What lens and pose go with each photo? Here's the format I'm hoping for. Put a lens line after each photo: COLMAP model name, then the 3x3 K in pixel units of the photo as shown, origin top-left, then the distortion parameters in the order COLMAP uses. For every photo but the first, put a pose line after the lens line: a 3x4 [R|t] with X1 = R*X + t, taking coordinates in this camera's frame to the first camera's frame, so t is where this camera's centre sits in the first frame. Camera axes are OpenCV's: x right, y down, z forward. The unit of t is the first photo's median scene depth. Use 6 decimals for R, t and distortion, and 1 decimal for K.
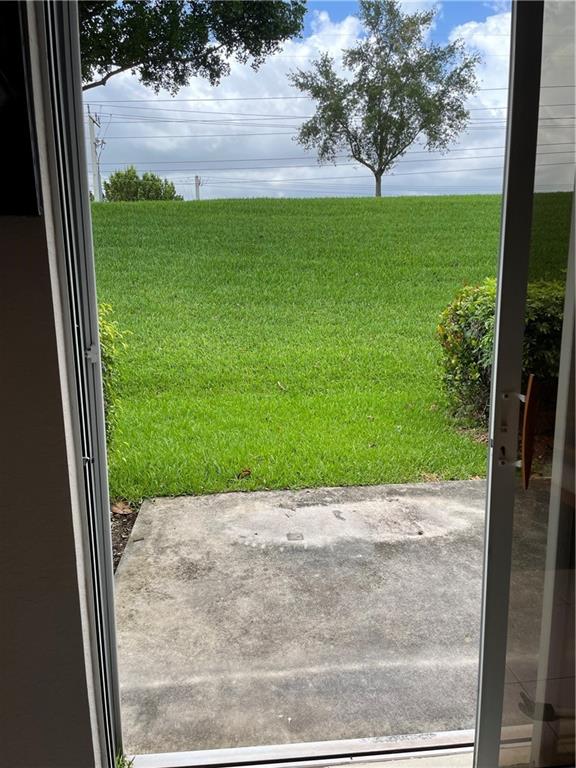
lens RADIAL K [[584.4, 0, 292.5], [0, 584.4, 388.1], [0, 0, 1]] dist [0.105979, -0.118331]
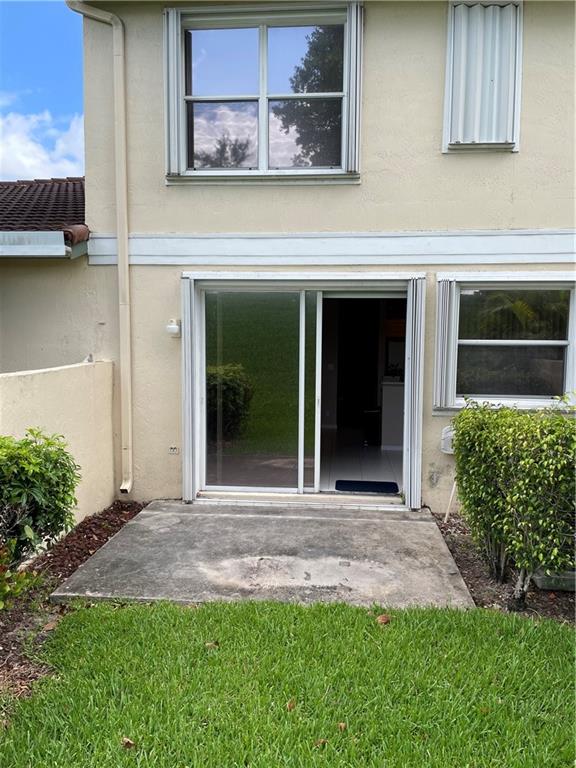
lens RADIAL K [[584.4, 0, 292.5], [0, 584.4, 388.1], [0, 0, 1]] dist [0.105979, -0.118331]
pose [[-0.981700, -0.012530, 0.190020, -0.144021], [0.043757, 0.956291, 0.289123, -0.610329], [-0.185337, 0.292147, -0.938243, 2.292158]]
